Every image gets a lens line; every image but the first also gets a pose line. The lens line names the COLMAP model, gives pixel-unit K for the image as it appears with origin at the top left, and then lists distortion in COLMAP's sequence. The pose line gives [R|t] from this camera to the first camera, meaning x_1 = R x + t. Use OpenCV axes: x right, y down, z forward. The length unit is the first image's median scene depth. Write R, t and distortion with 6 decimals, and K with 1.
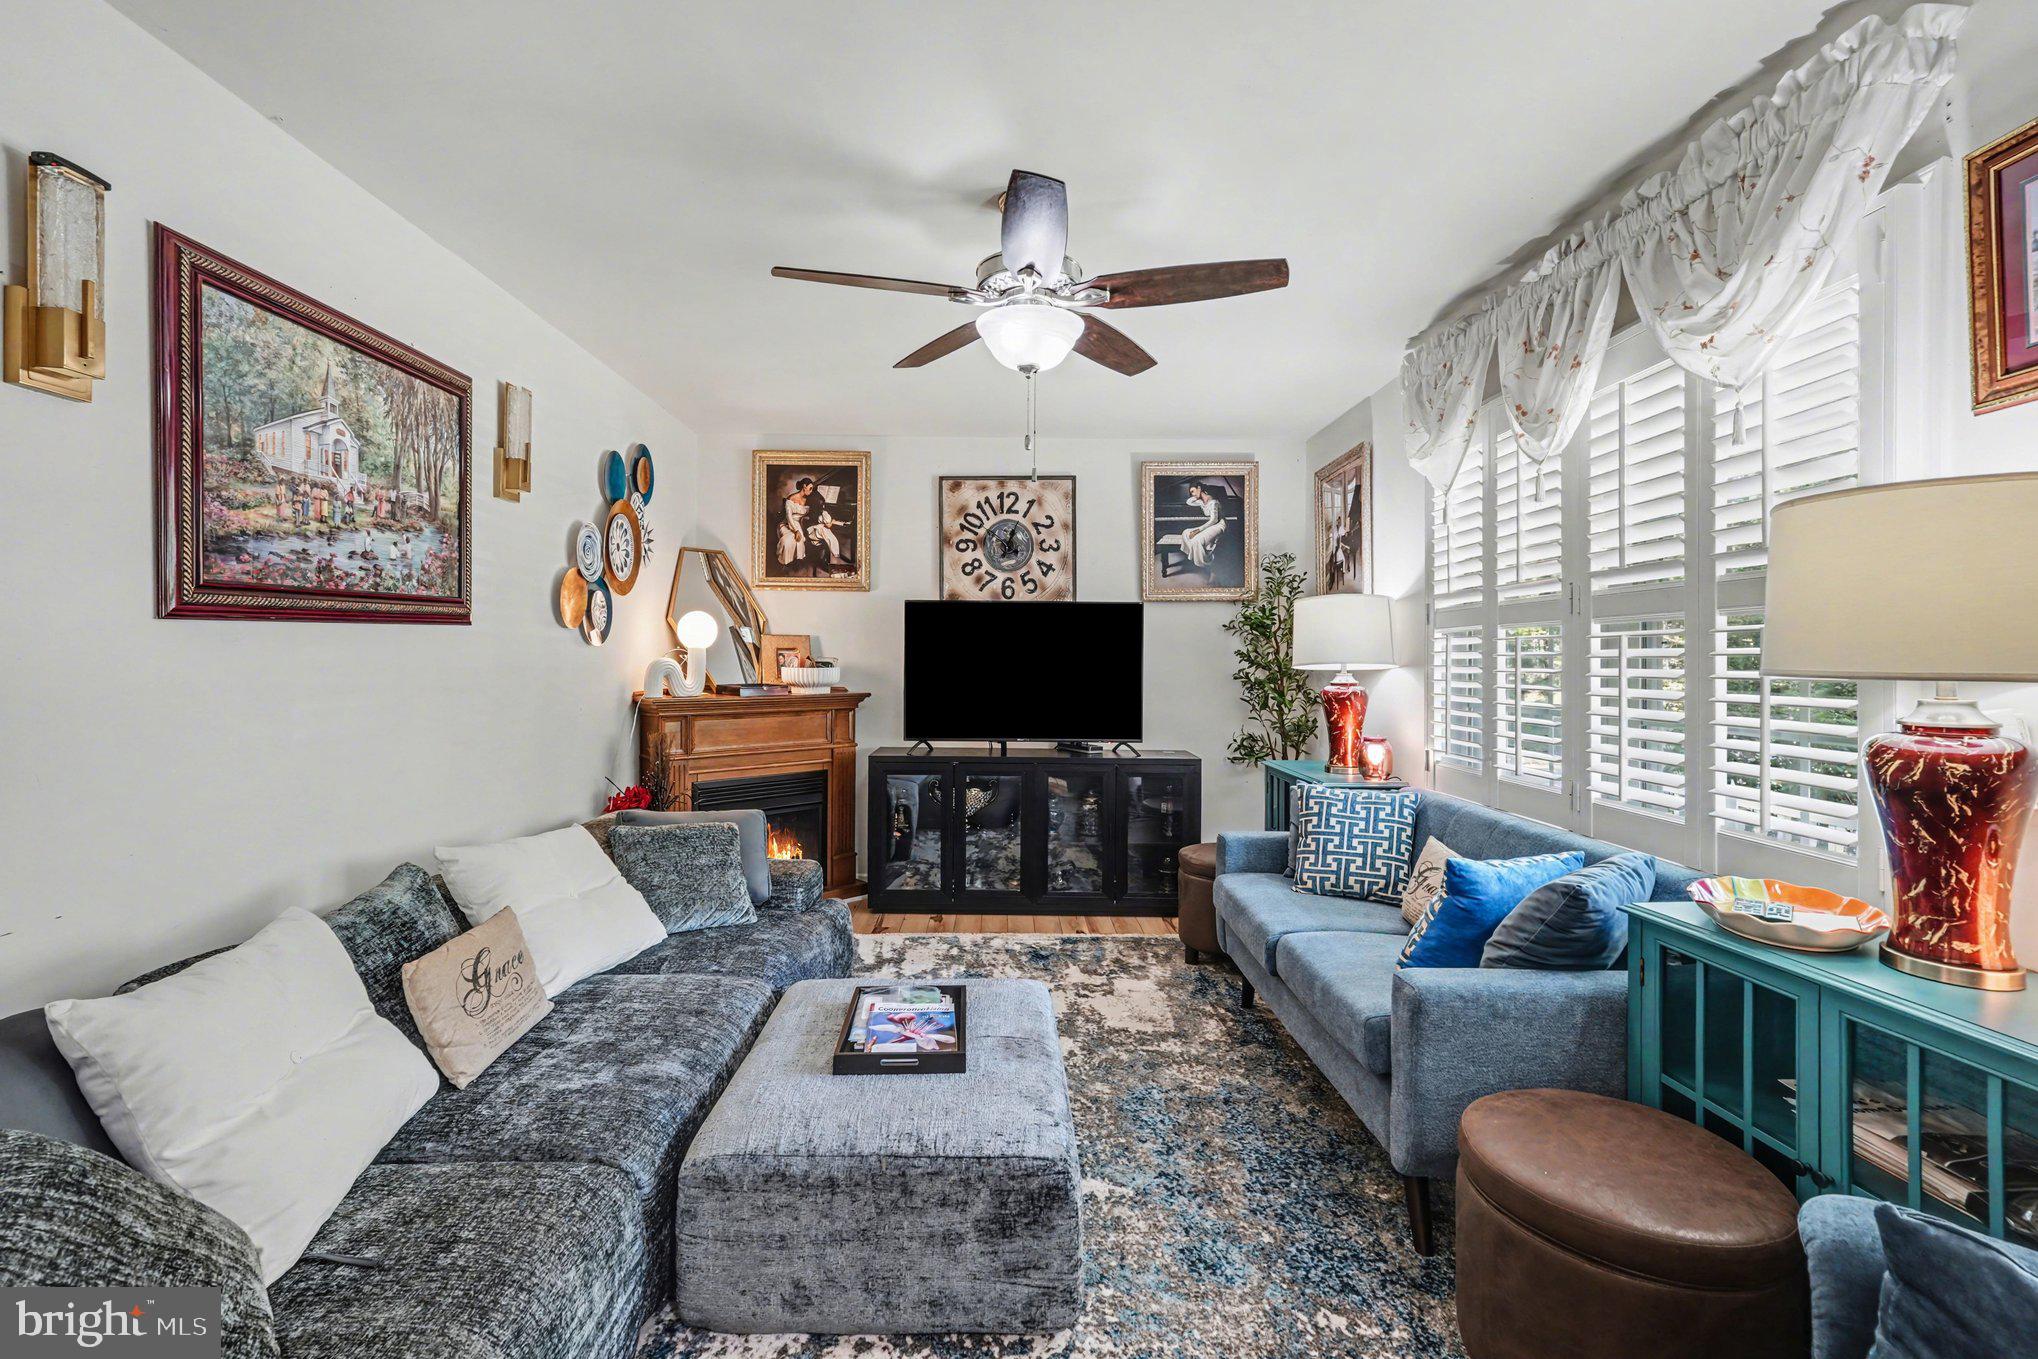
lens RADIAL K [[883.9, 0, 1017.5], [0, 883.9, 677.8], [0, 0, 1]] dist [0.000252, 0.000122]
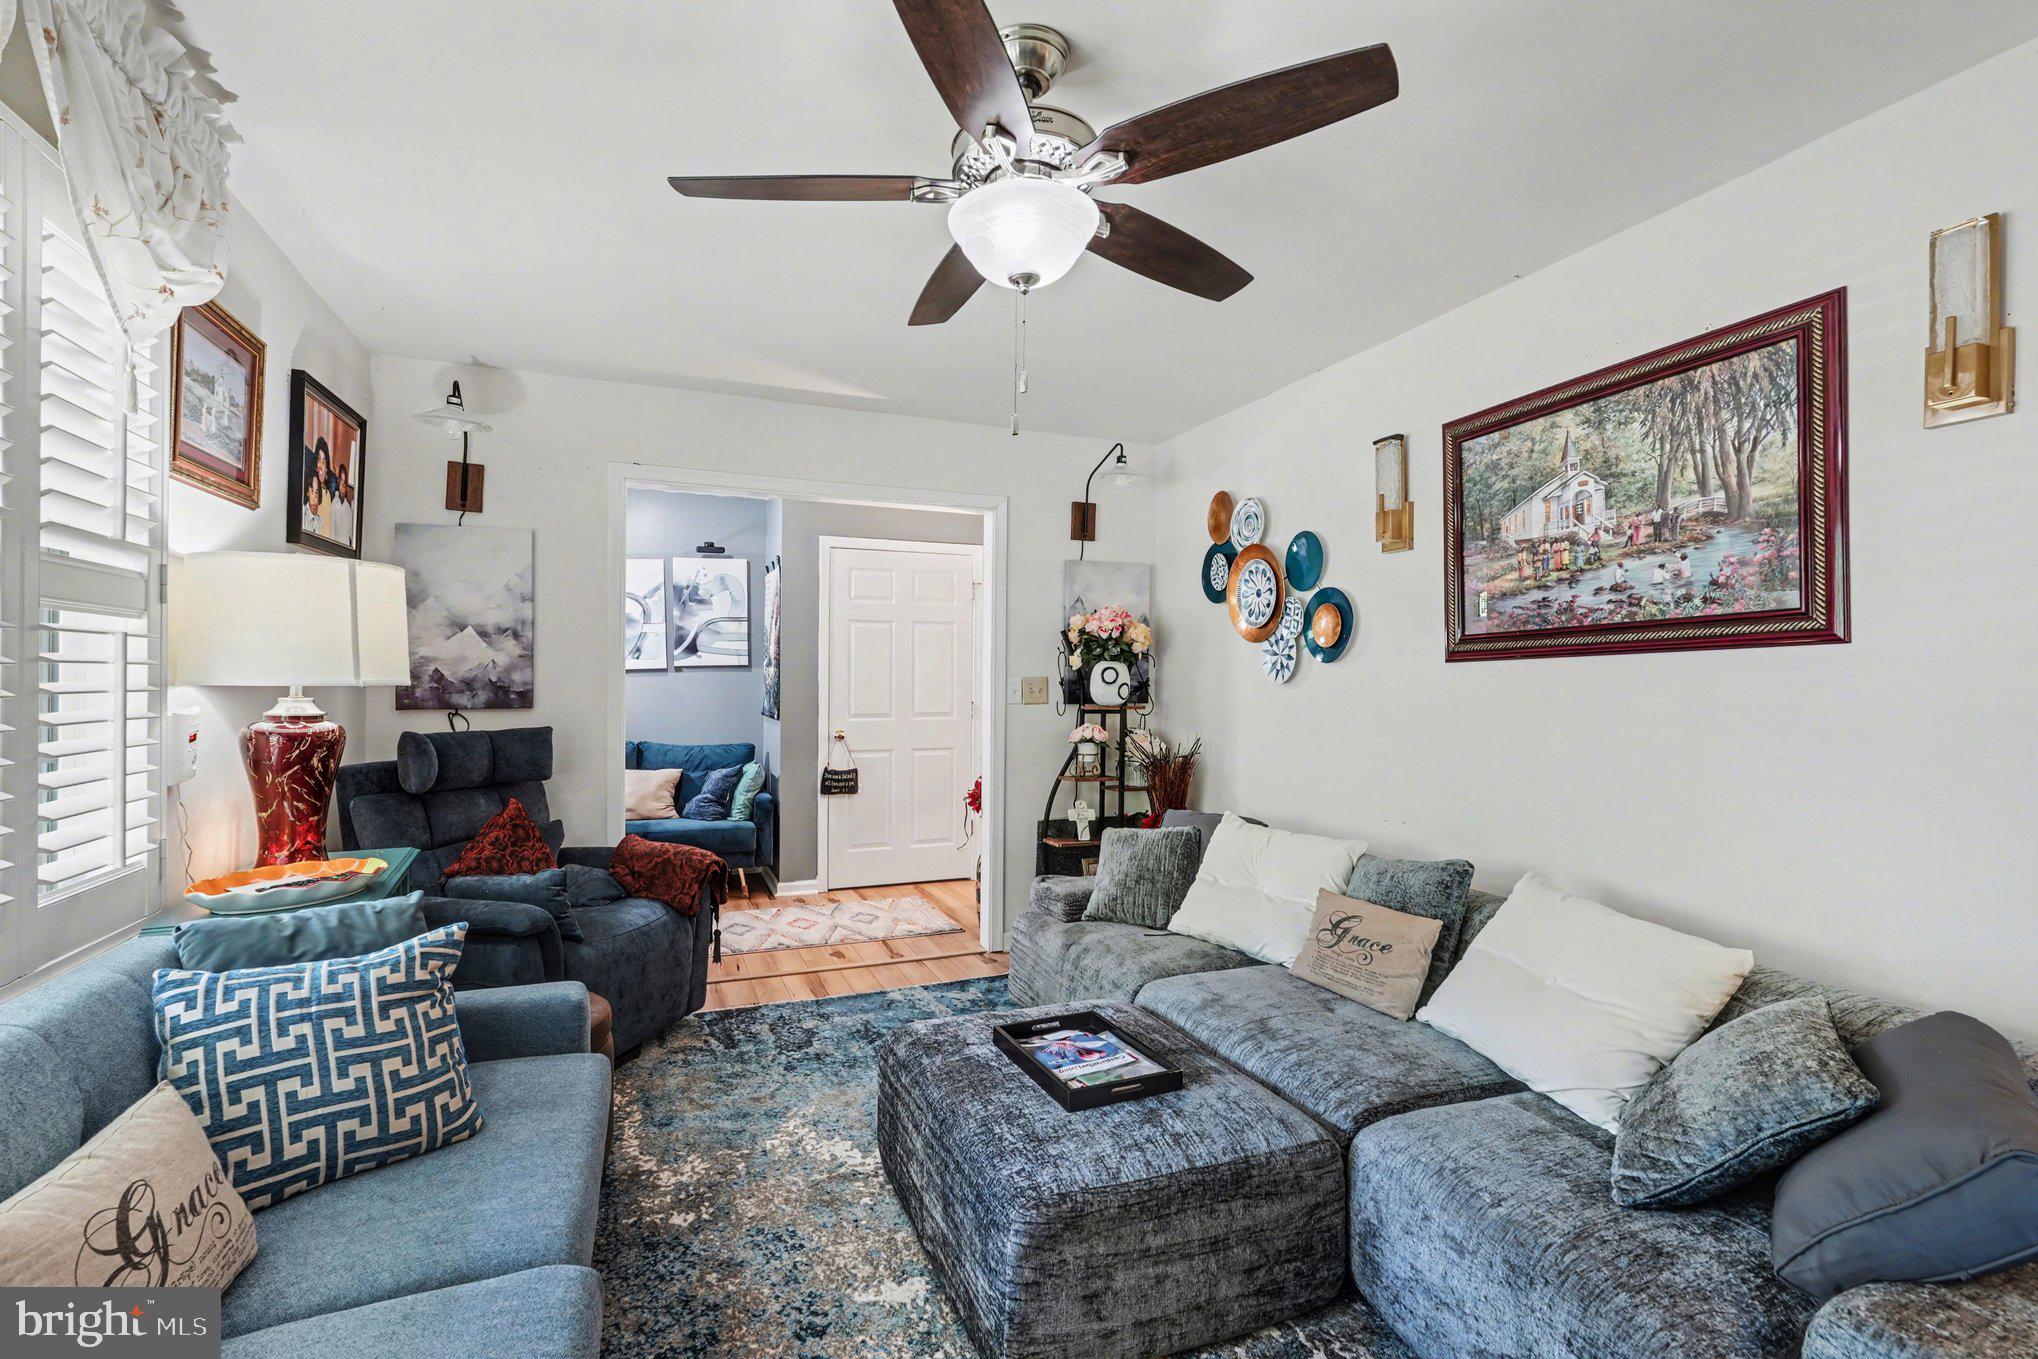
lens RADIAL K [[883.9, 0, 1020.1], [0, 883.9, 661.4], [0, 0, 1]] dist [0.000252, 0.000122]
pose [[-0.920718, -0.018040, -0.389810, 0.300235], [-0.016726, 0.999837, -0.006763, -0.035847], [0.389869, 0.000293, -0.920870, 1.708482]]
